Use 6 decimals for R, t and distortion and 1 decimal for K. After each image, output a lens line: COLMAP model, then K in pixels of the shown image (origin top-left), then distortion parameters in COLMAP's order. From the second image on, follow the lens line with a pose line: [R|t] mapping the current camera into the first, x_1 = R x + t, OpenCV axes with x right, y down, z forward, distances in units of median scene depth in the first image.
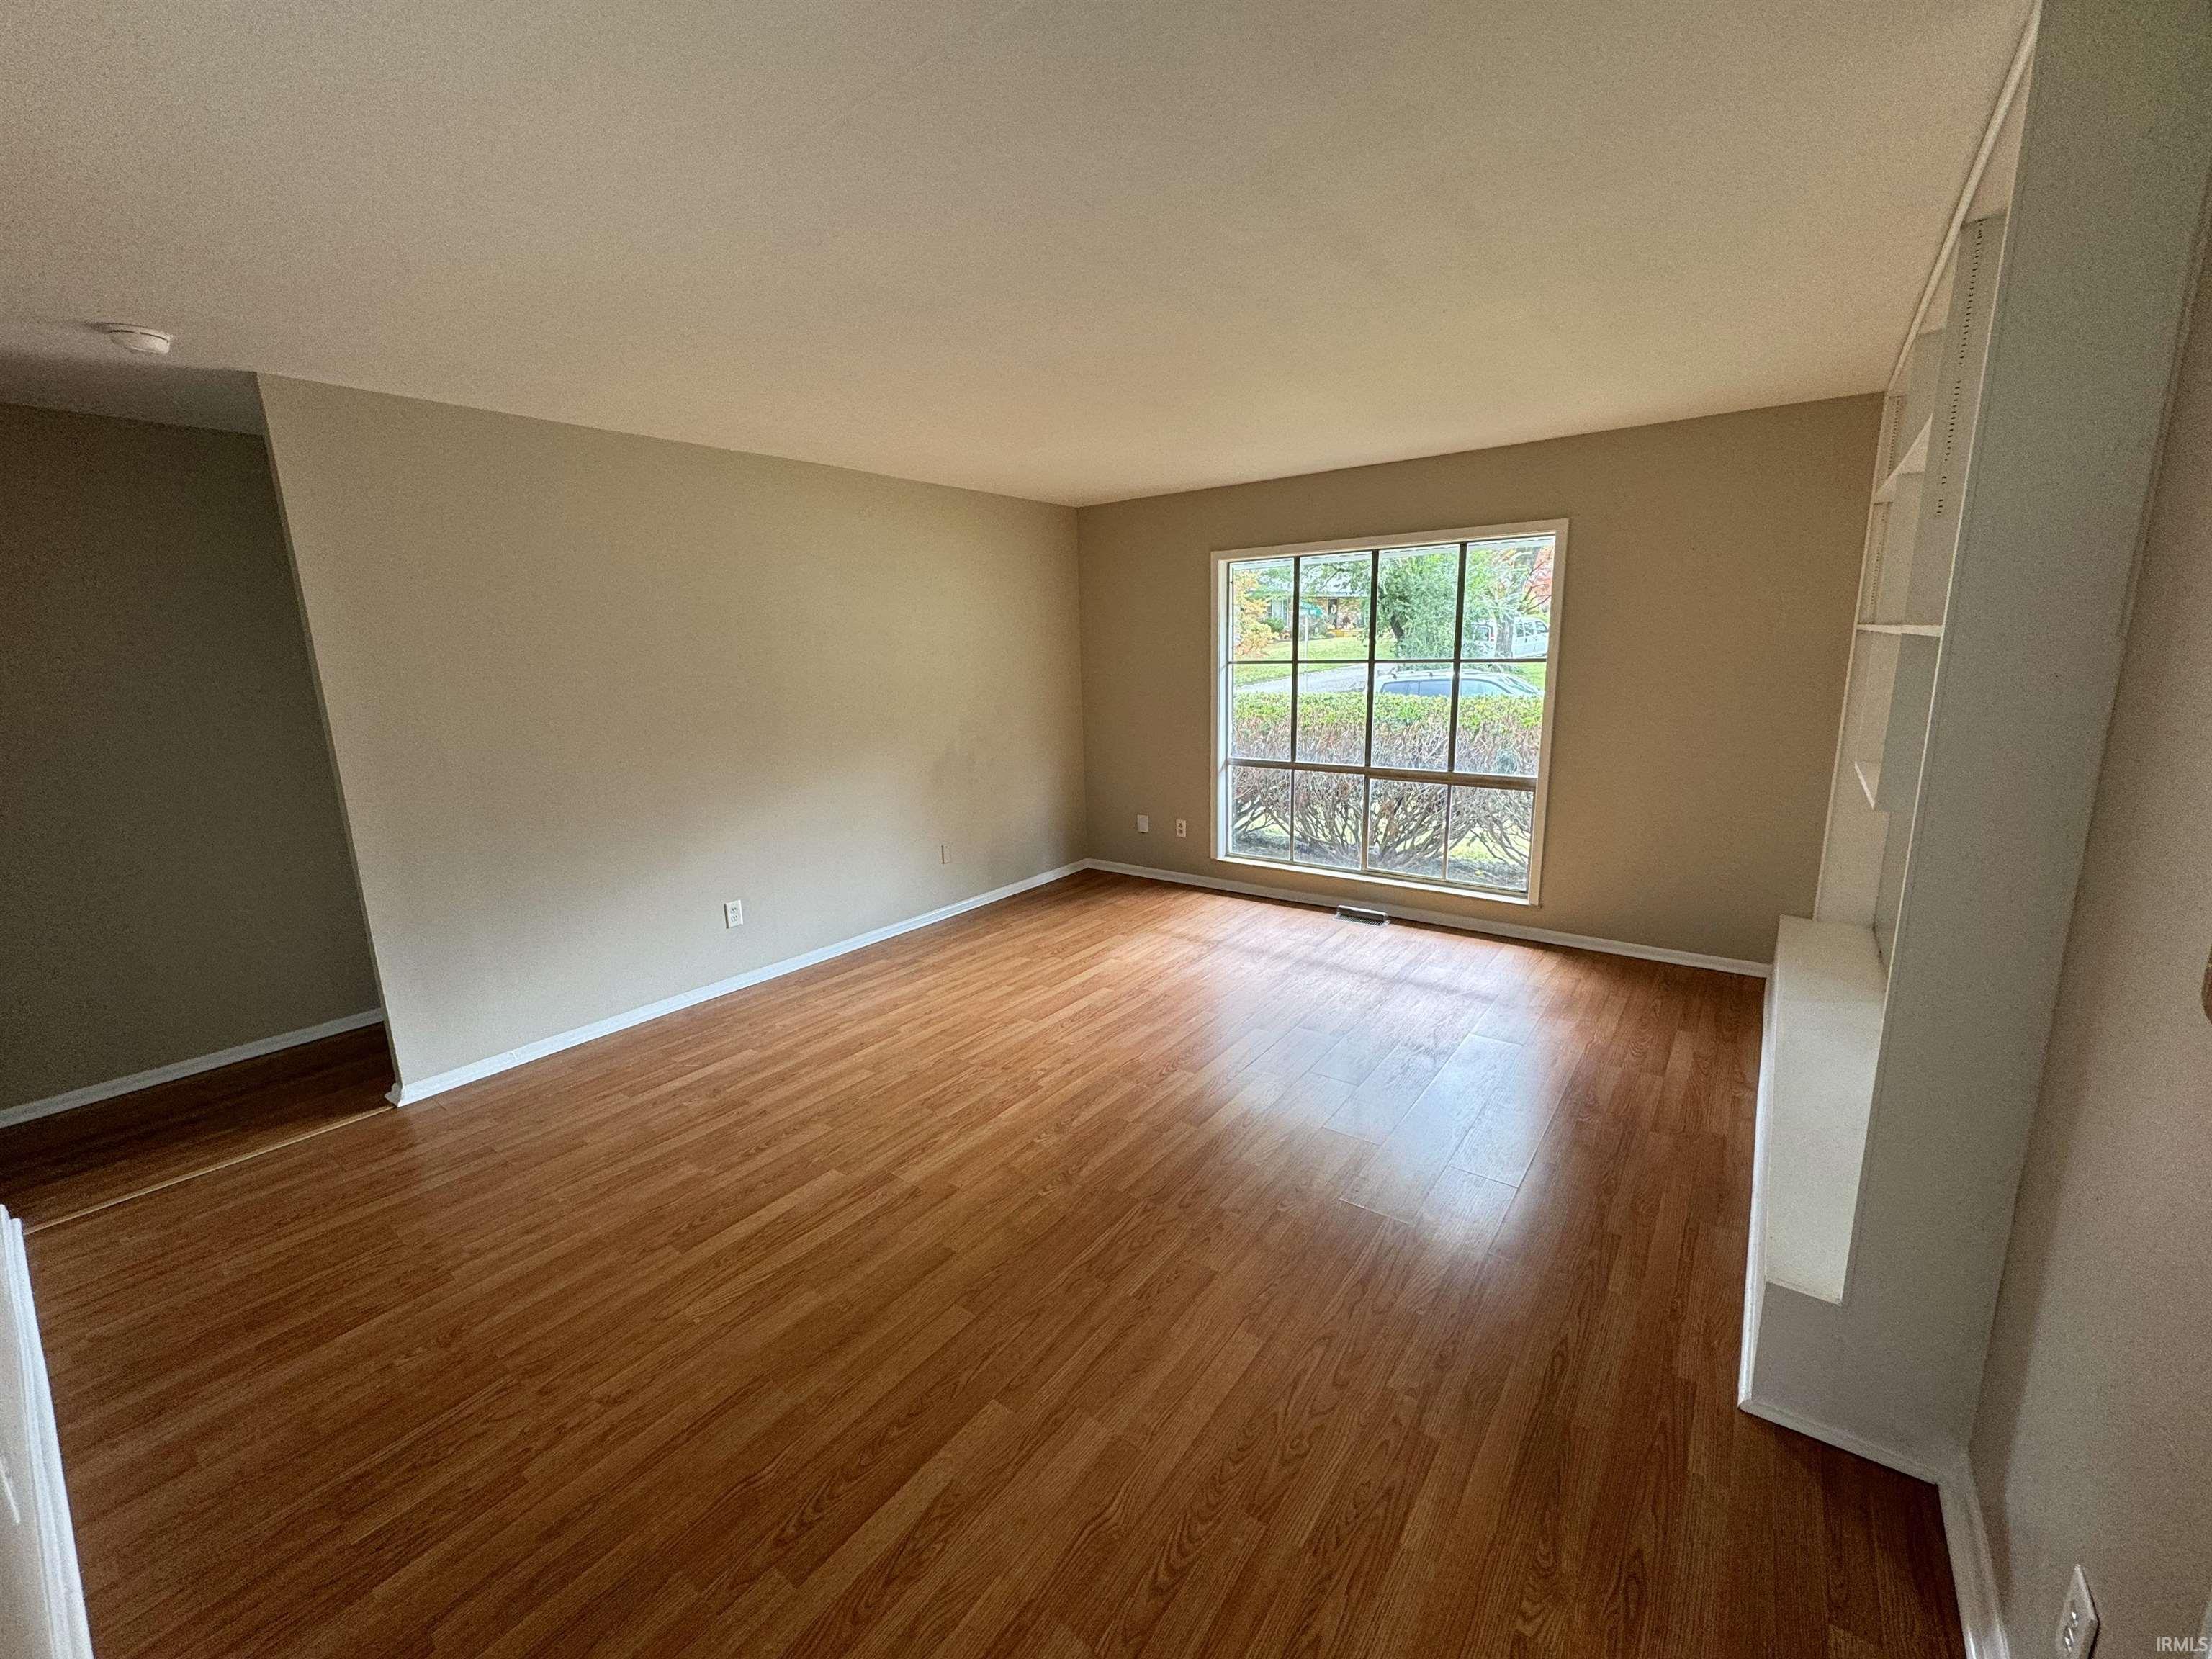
lens RADIAL K [[879.7, 0, 1097.4], [0, 879.7, 836.3], [0, 0, 1]] dist [-0.000863, 0.000012]
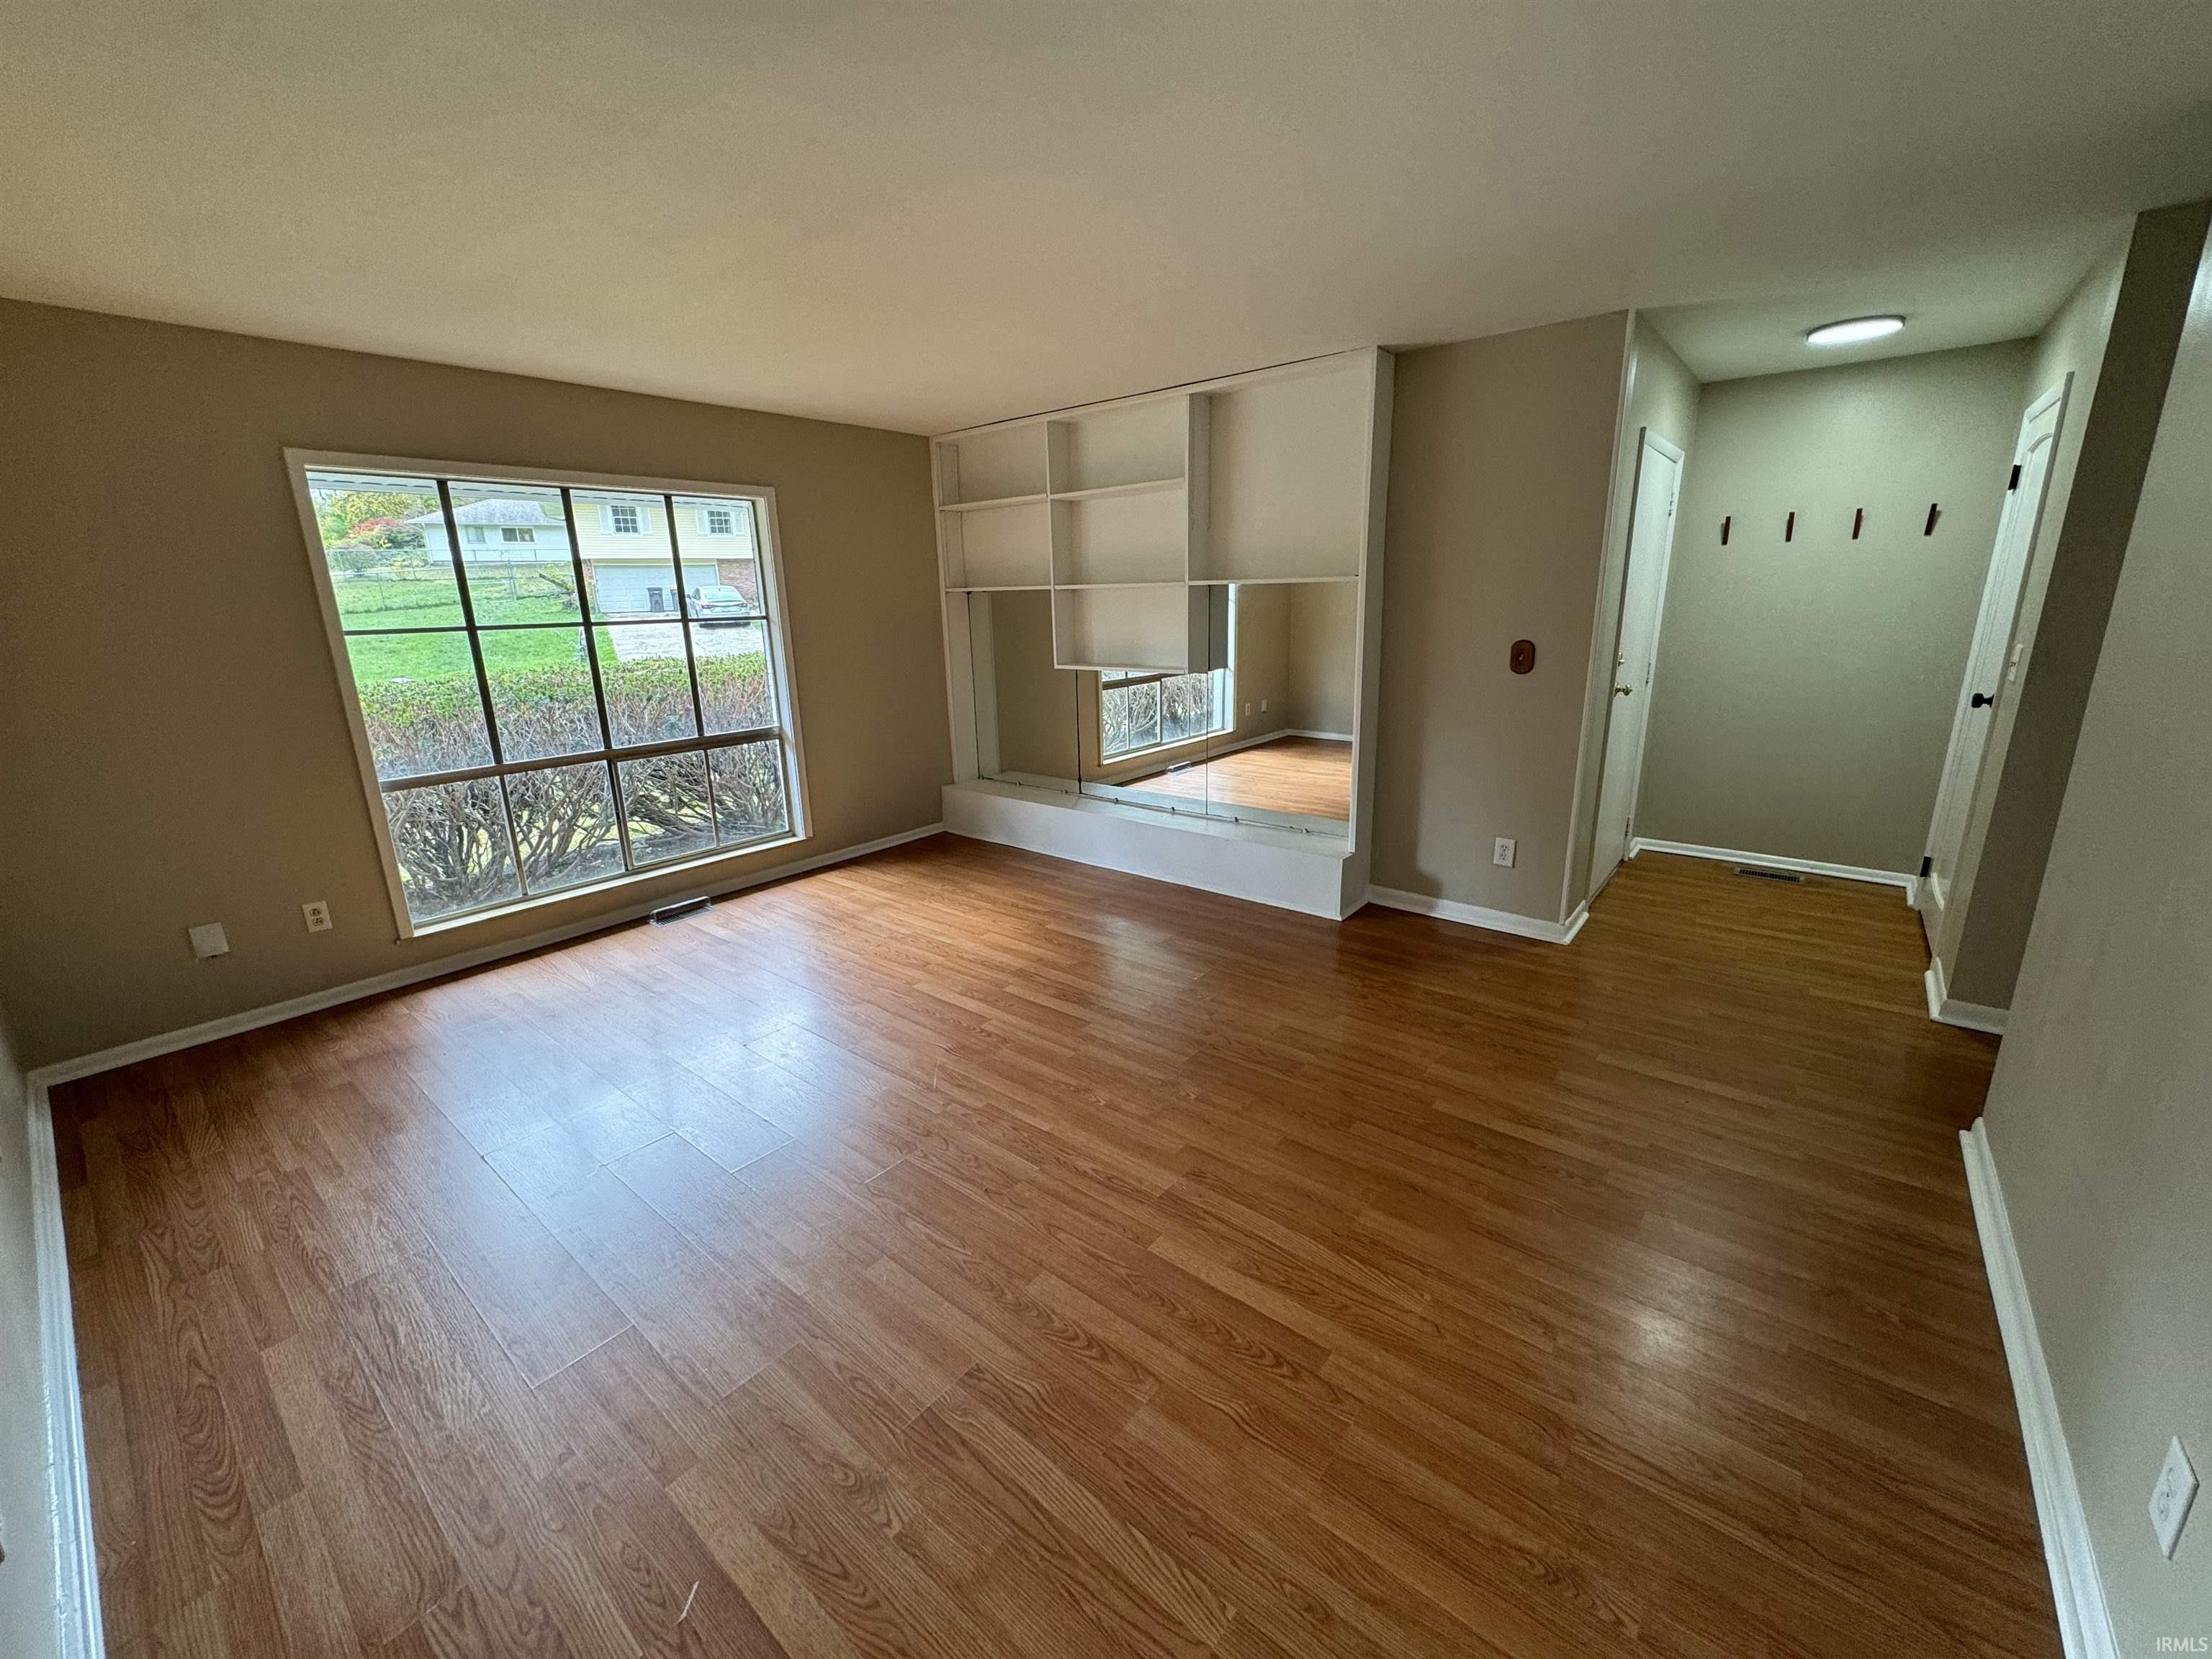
lens RADIAL K [[879.7, 0, 1114.6], [0, 879.7, 823.5], [0, 0, 1]] dist [-0.000863, 0.000012]
pose [[0.026430, -0.230141, 0.972798, -0.593225], [0.234792, 0.947345, 0.217740, -0.093334], [-0.971686, 0.222650, 0.079074, 0.540831]]
